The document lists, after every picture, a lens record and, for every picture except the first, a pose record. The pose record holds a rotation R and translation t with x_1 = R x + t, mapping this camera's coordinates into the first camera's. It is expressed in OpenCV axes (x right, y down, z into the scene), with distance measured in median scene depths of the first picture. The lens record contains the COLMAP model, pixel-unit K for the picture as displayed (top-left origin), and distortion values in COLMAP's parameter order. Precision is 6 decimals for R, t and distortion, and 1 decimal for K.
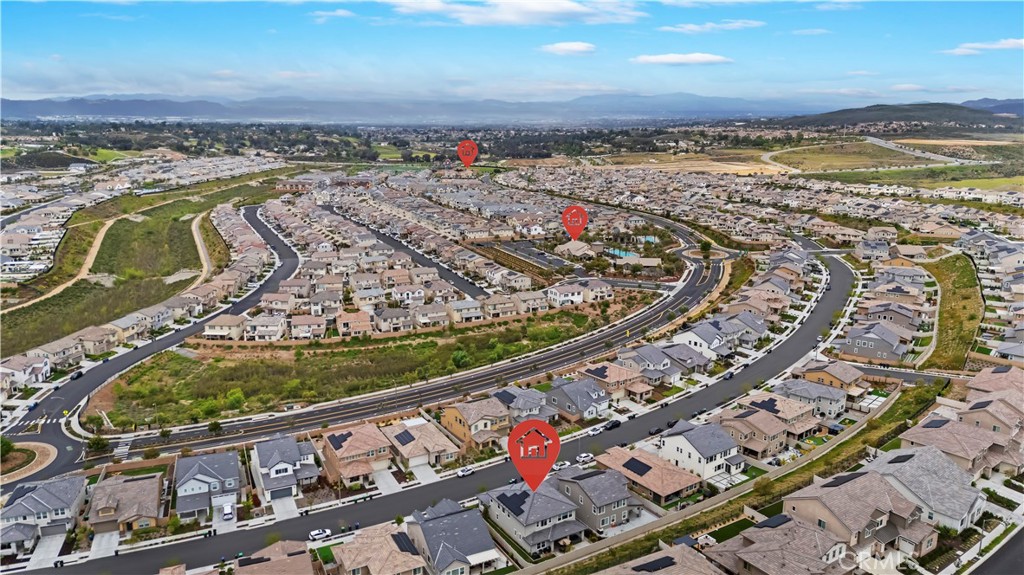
lens RADIAL K [[738.6, 0, 512.0], [0, 738.6, 287.5], [0, 0, 1]] dist [0.096771, -0.098141]
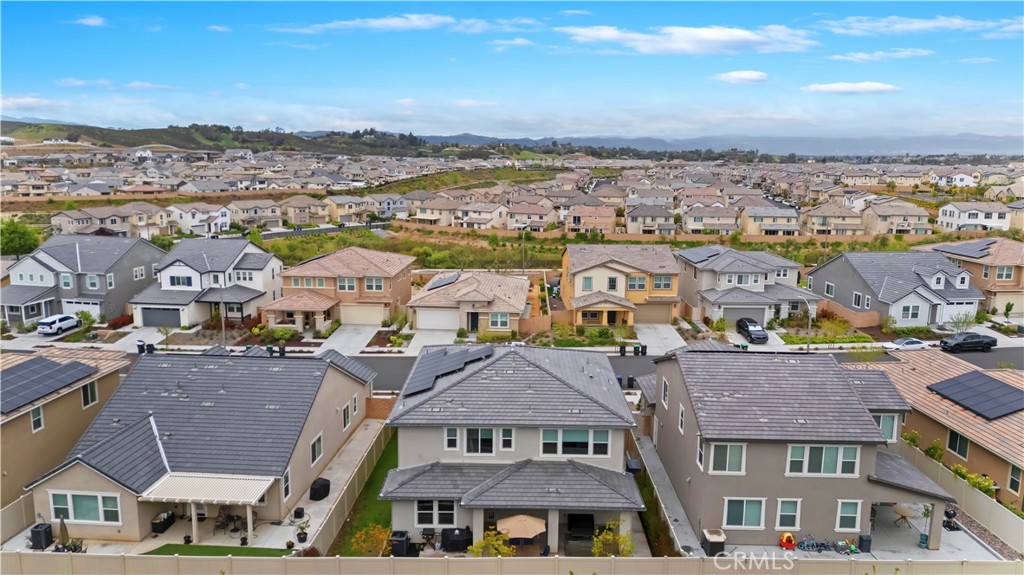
lens RADIAL K [[738.6, 0, 512.0], [0, 738.6, 287.5], [0, 0, 1]] dist [0.096771, -0.098141]
pose [[0.846615, 0.097155, -0.523262, 0.129332], [-0.121750, 0.992479, -0.012710, 0.179318], [0.518092, 0.074468, 0.852077, 0.527851]]
